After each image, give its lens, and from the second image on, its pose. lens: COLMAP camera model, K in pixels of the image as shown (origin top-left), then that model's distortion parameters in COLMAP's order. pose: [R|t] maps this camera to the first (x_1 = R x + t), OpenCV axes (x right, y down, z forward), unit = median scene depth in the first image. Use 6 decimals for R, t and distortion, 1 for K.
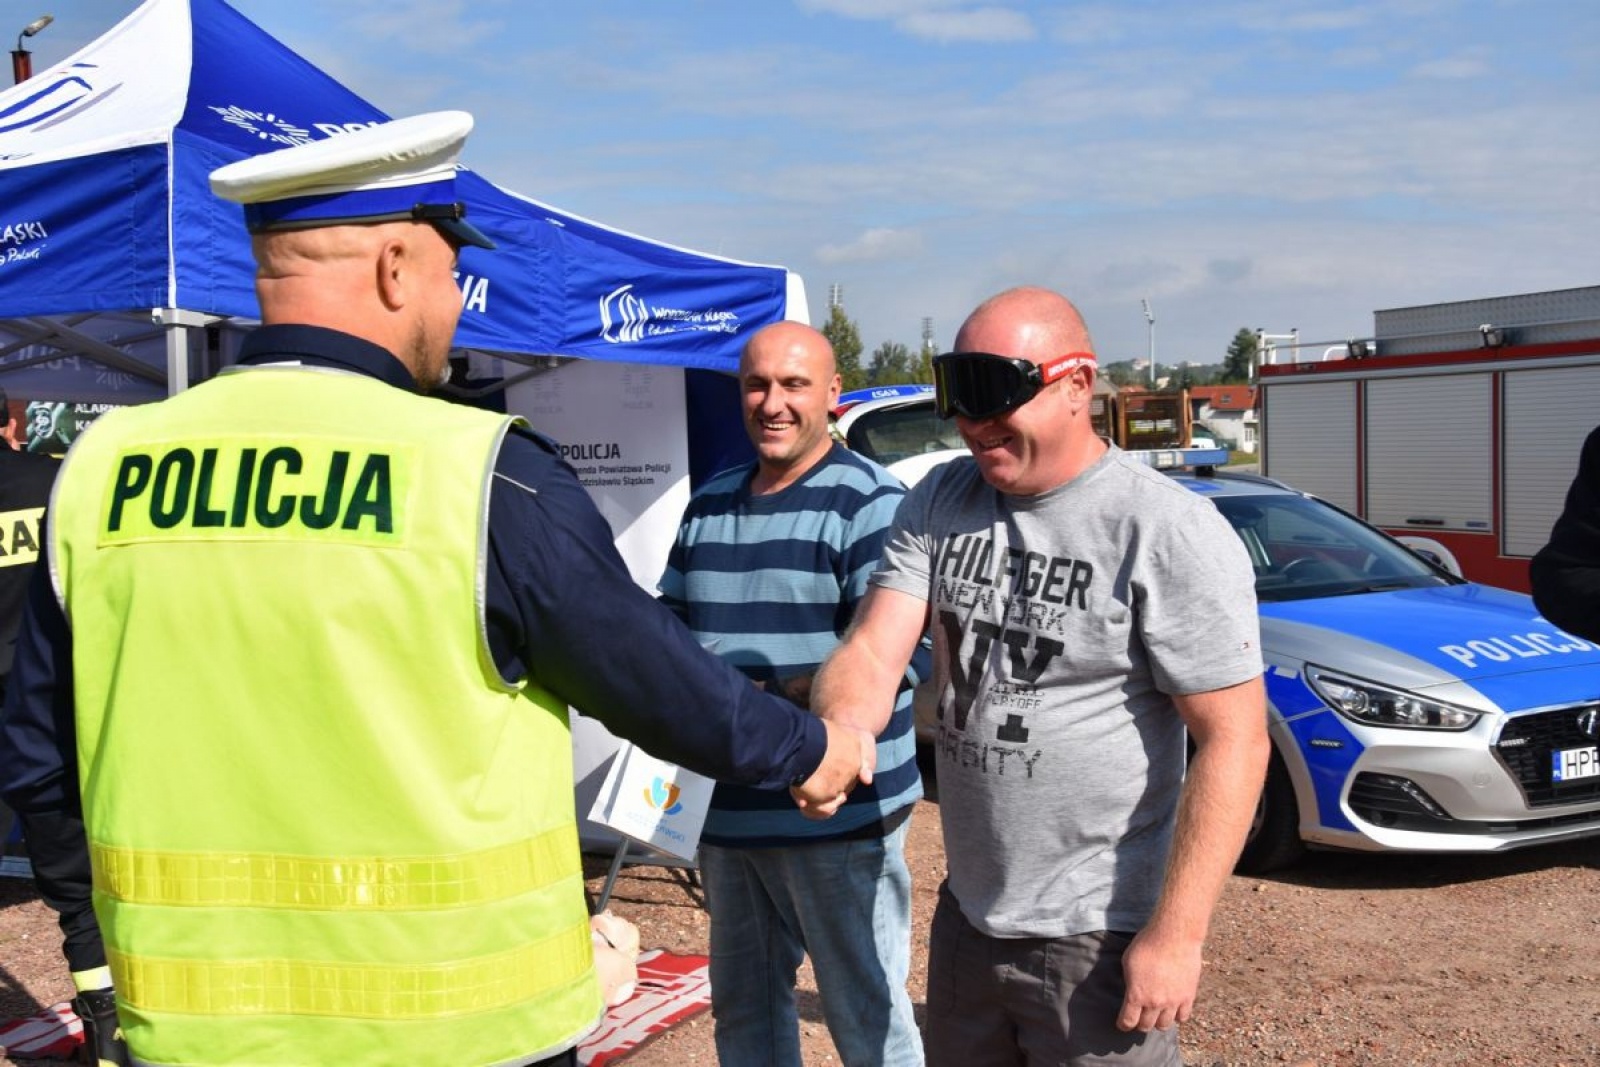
lens RADIAL K [[1722.3, 0, 728.3], [0, 1722.3, 529.3], [0, 0, 1]] dist [-0.128925, 0.662137]
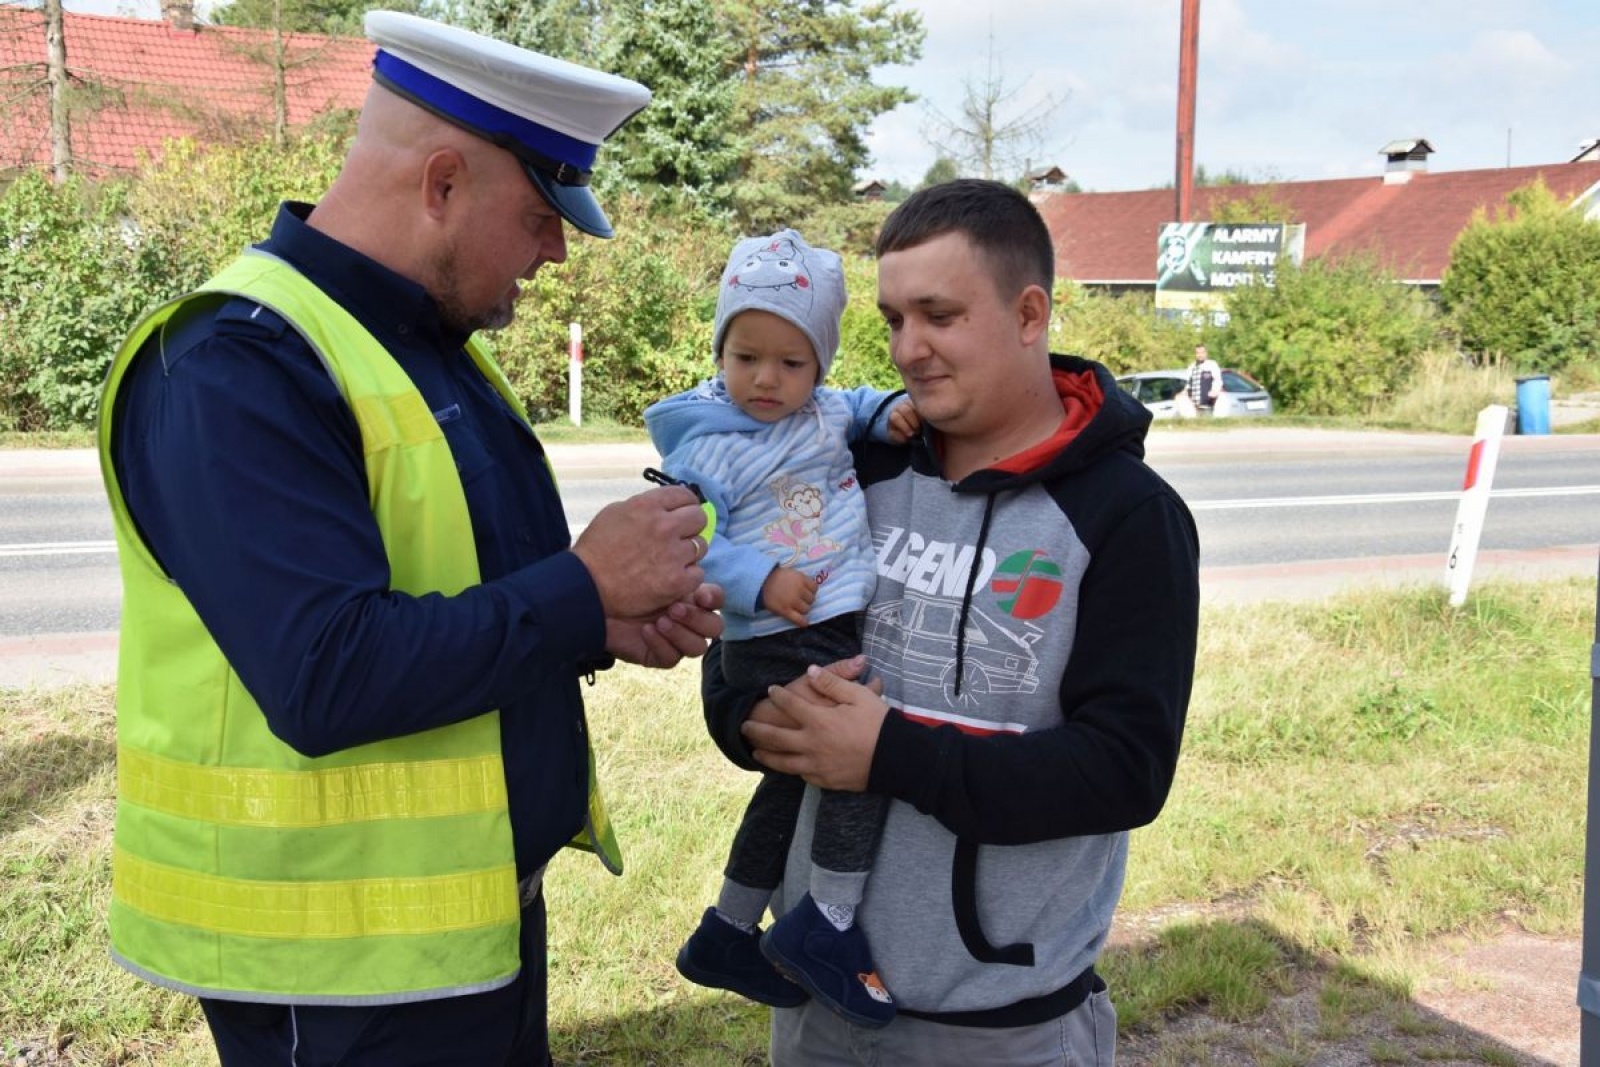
lens RADIAL K [[1932.0, 0, 800.0], [0, 1932.0, 533.5], [0, 0, 1]] dist [-0.000839, 0.411736]
pose [[0.838196, 0.098312, -0.536434, -0.376001], [-0.058873, 0.994181, 0.090213, -0.025784], [0.542182, -0.044034, 0.839107, 1.064851]]
